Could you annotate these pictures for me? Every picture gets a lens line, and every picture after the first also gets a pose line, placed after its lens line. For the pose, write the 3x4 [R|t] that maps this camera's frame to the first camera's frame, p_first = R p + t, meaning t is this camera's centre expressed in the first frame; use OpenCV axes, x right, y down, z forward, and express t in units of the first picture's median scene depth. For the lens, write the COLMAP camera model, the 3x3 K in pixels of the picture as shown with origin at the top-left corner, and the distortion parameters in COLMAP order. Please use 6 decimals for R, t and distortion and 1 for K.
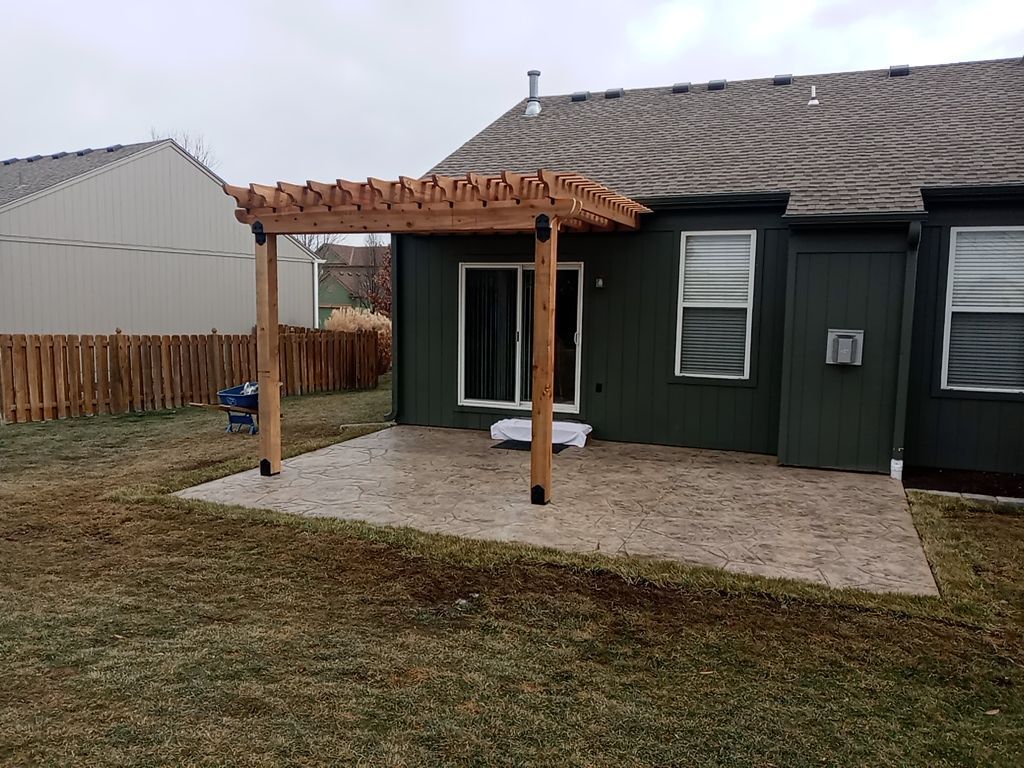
lens RADIAL K [[788.1, 0, 512.0], [0, 788.1, 384.0], [0, 0, 1]] dist [0.124482, -0.287182]
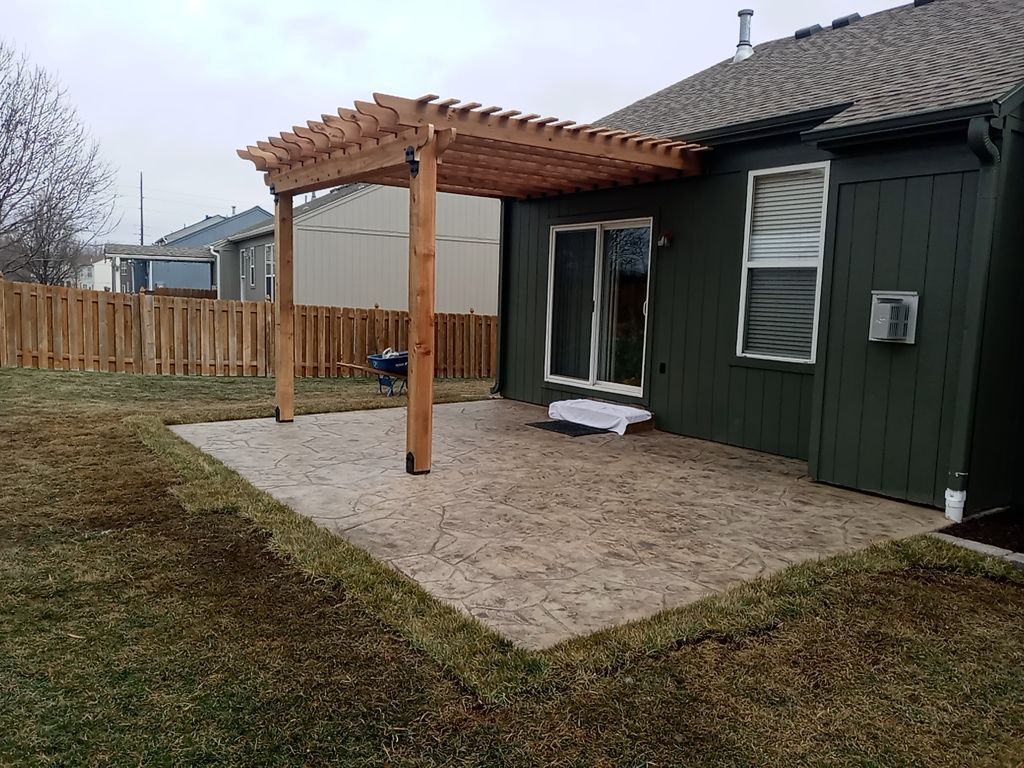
lens RADIAL K [[788.1, 0, 512.0], [0, 788.1, 384.0], [0, 0, 1]] dist [0.124482, -0.287182]
pose [[0.846335, 0.070225, -0.528001, 0.441026], [-0.072599, 0.997229, 0.016263, 0.020619], [0.527680, 0.024568, 0.849088, 0.217770]]
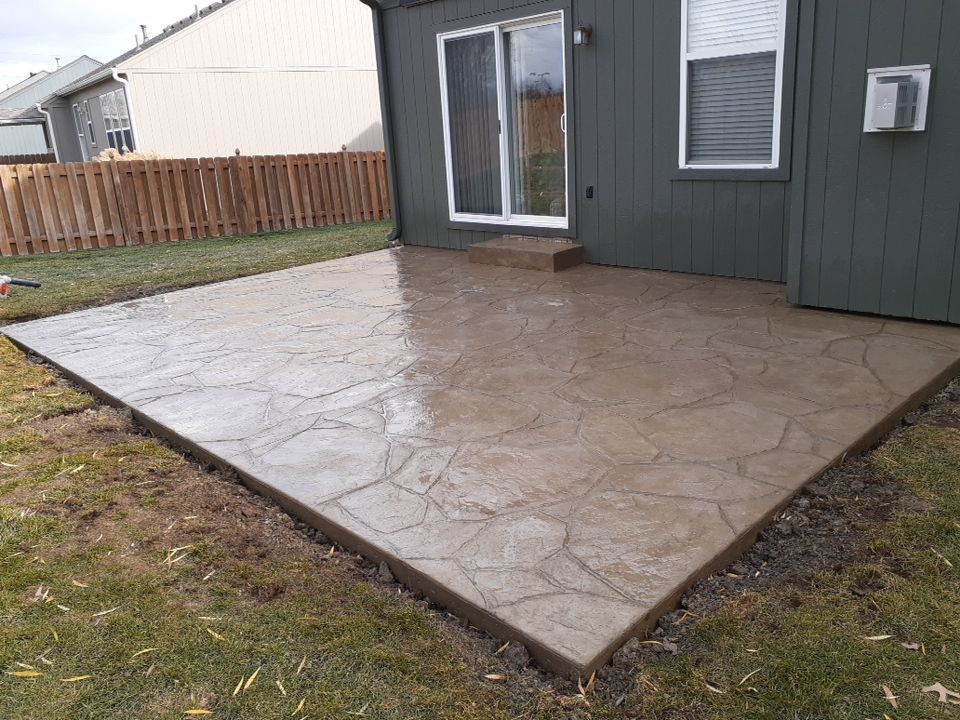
lens RADIAL K [[759.6, 0, 473.9], [0, 759.6, 355.8], [0, 0, 1]] dist [0.087874, -0.119192]
pose [[0.905812, 0.052328, -0.420436, 0.336084], [0.033834, 0.980240, 0.194896, 0.012661], [0.422326, -0.190764, 0.886143, 0.314853]]
